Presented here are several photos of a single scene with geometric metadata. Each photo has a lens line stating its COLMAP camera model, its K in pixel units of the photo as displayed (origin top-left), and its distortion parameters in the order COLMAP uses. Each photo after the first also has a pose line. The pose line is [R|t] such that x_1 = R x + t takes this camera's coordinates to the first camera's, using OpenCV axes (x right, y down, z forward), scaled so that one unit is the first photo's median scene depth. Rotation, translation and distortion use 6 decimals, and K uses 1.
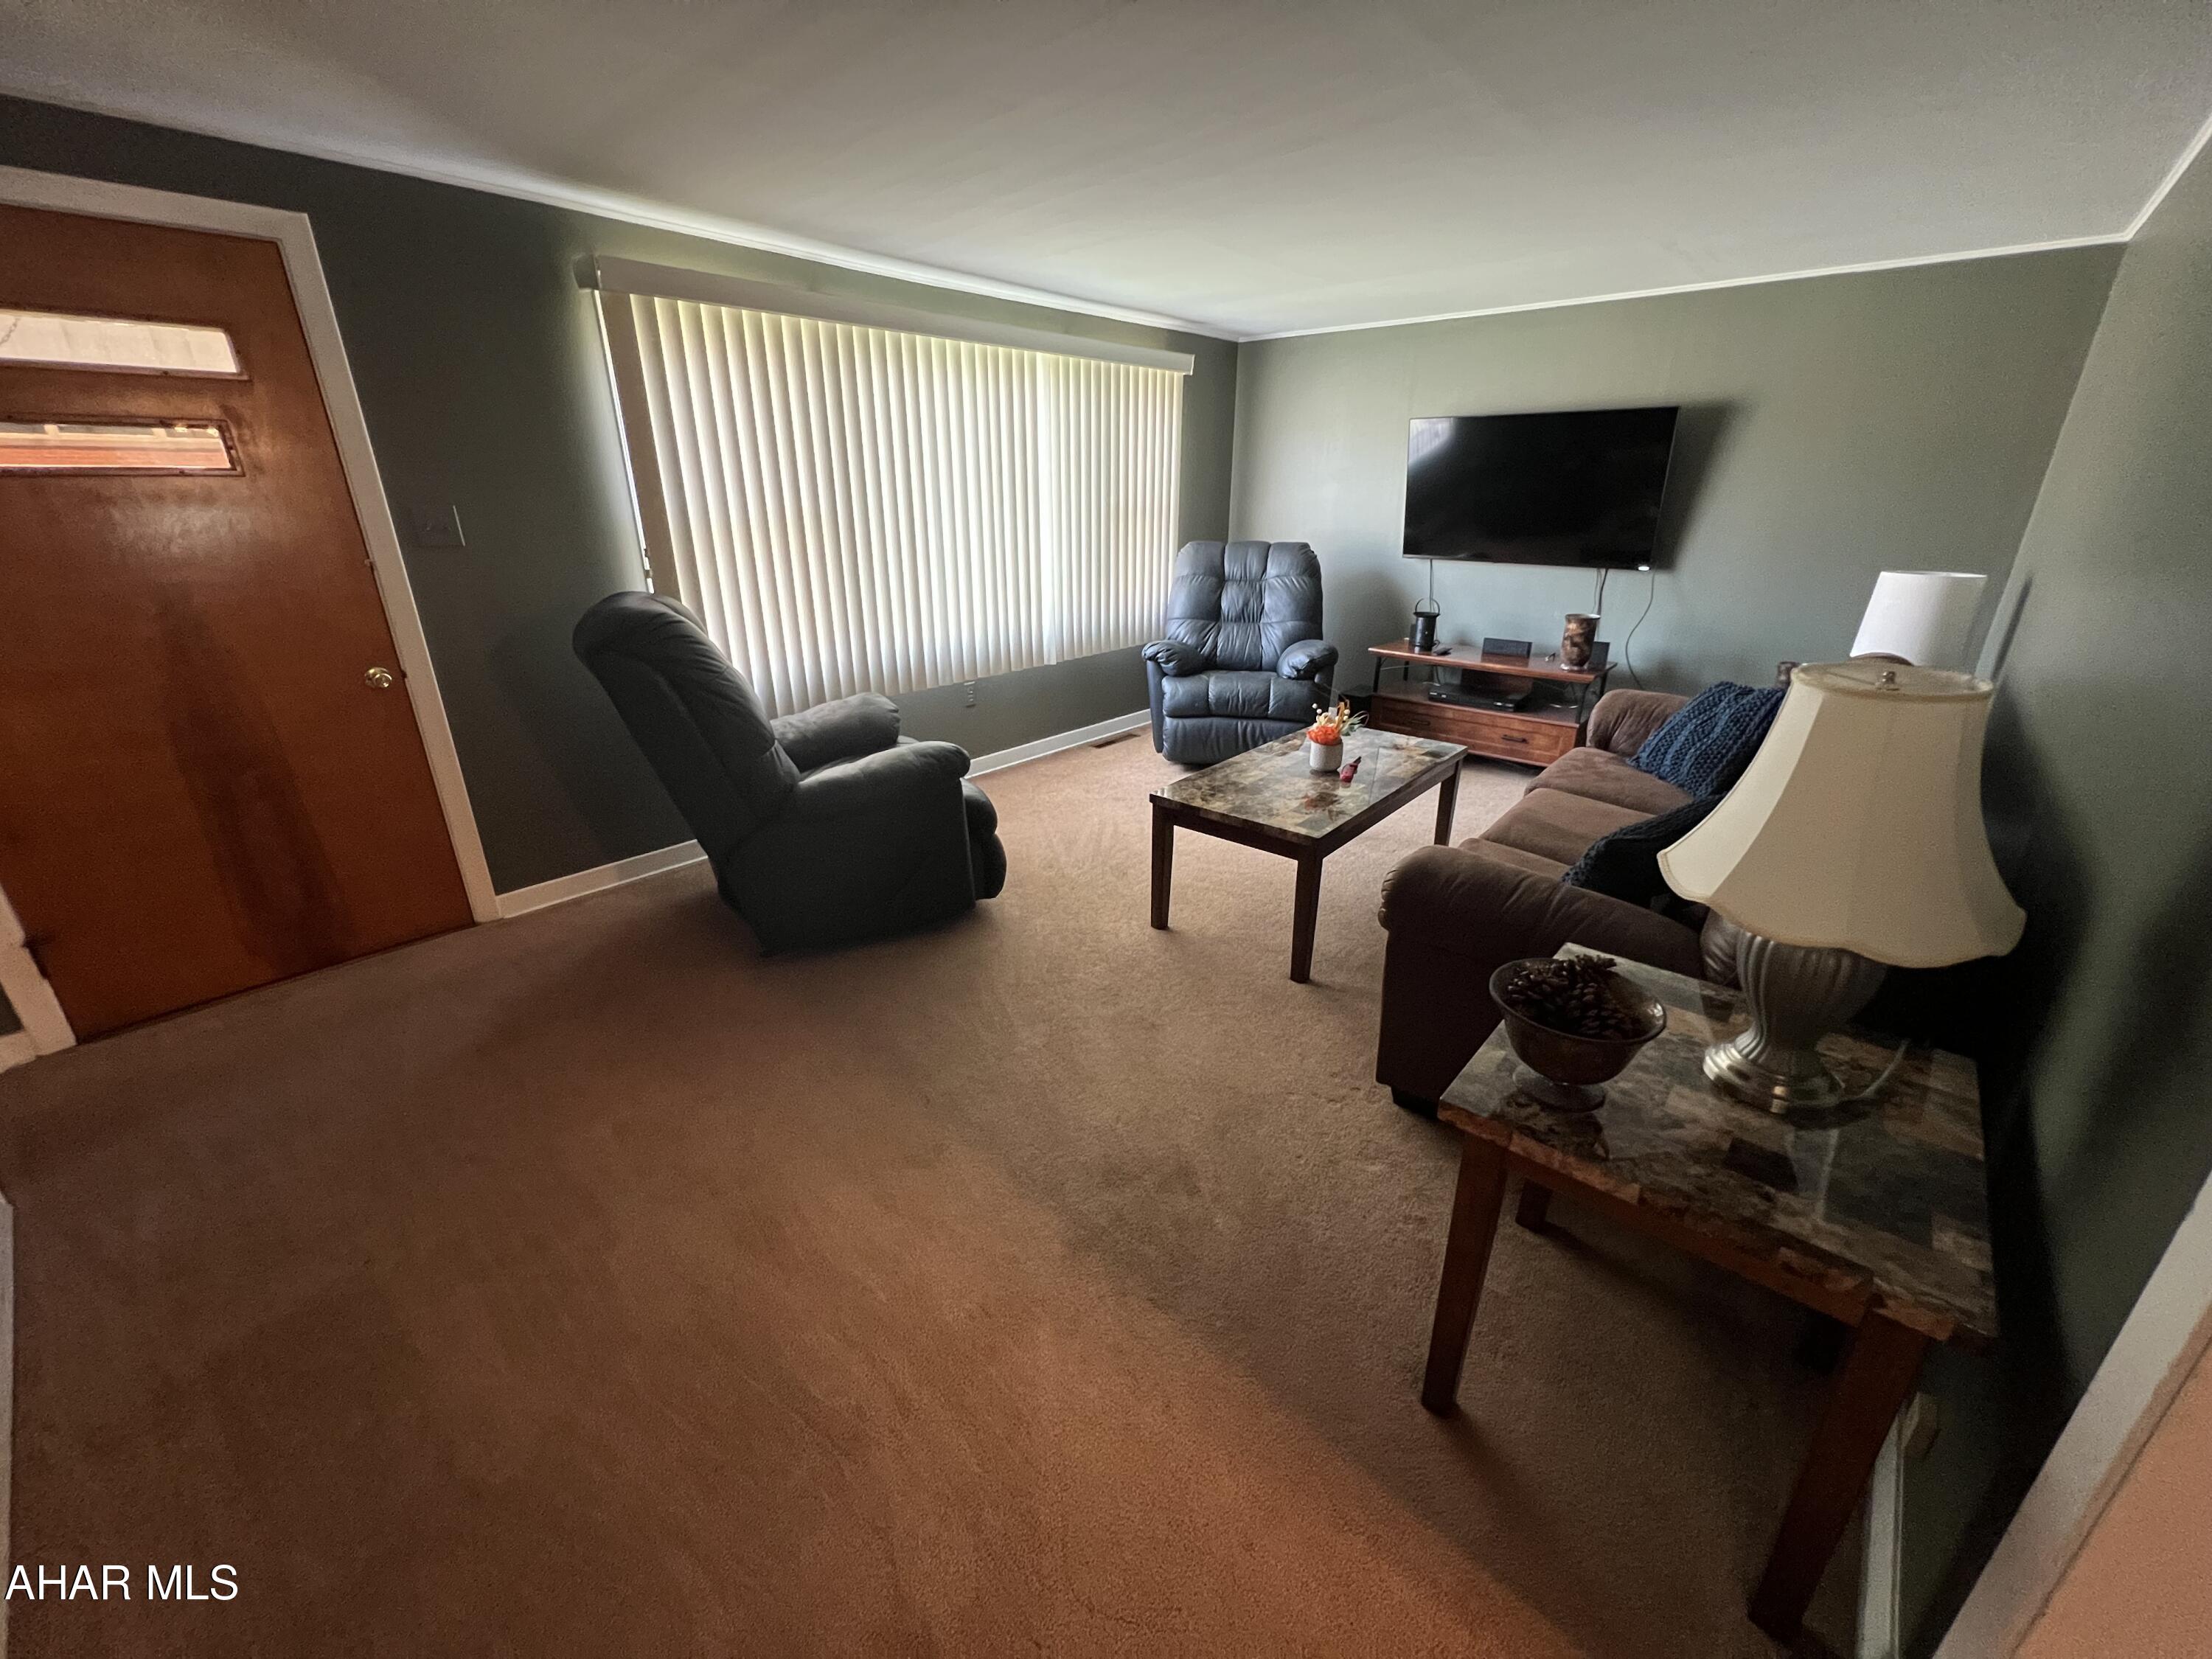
lens RADIAL K [[883.4, 0, 1107.3], [0, 883.4, 829.2], [0, 0, 1]] dist [-0.002342, 0.000642]
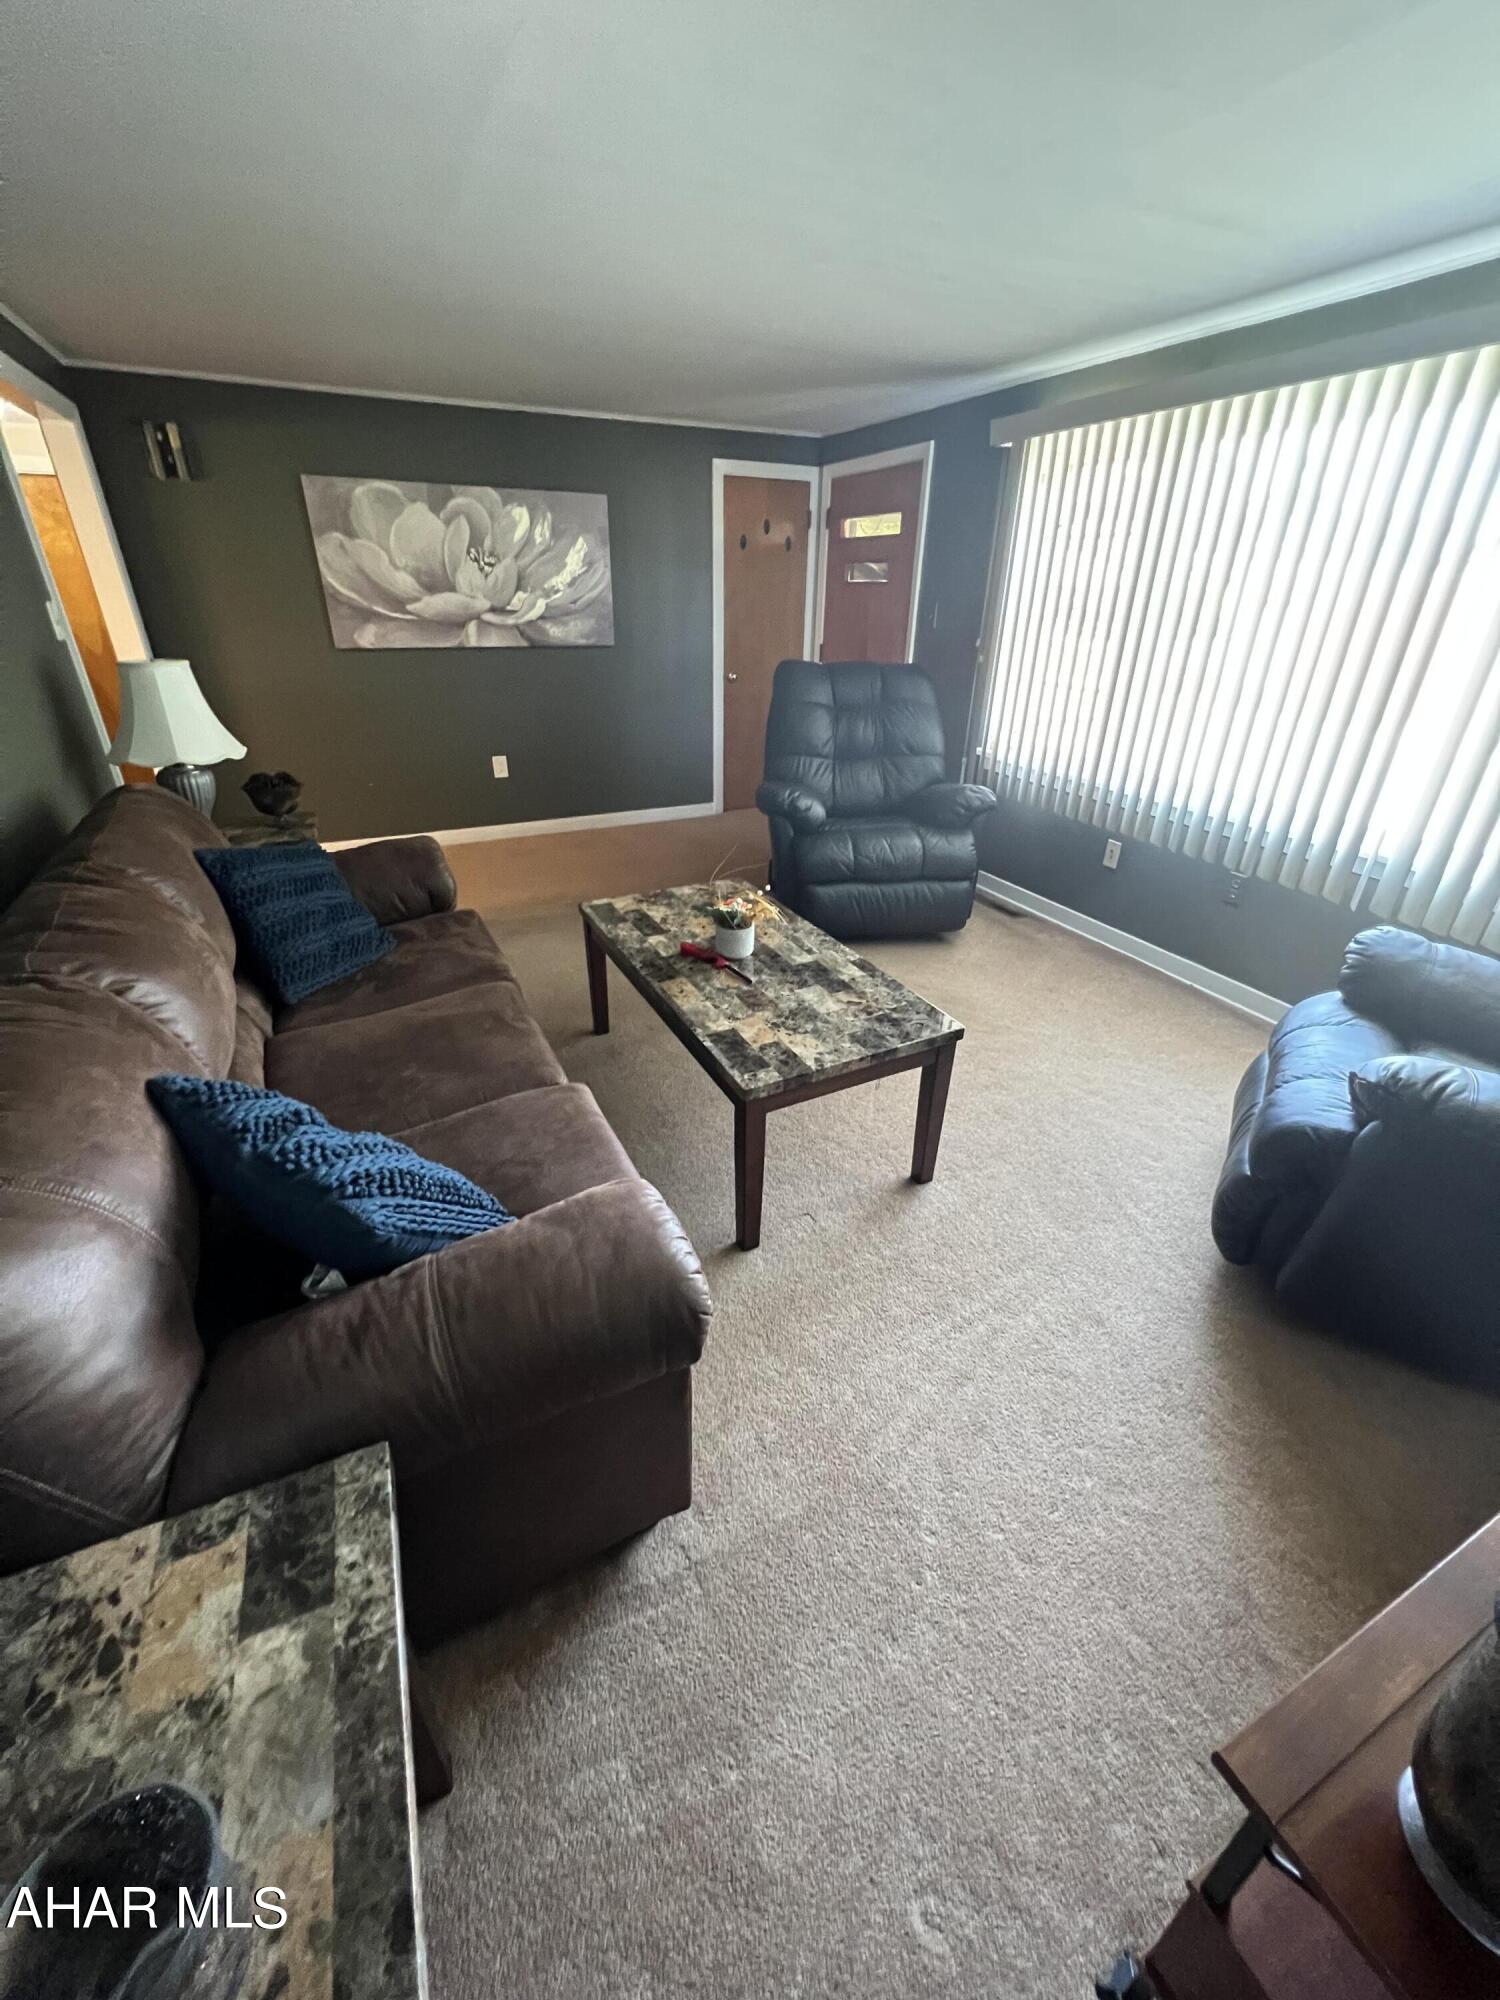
lens RADIAL K [[798.7, 0, 749.7], [0, 798.7, 995.5], [0, 0, 1]] dist [-0.002342, 0.000642]
pose [[-0.390621, 0.418608, -0.819867, 0.927970], [-0.346285, 0.758390, 0.552205, -0.487037], [0.852937, 0.499611, -0.151286, 1.223282]]
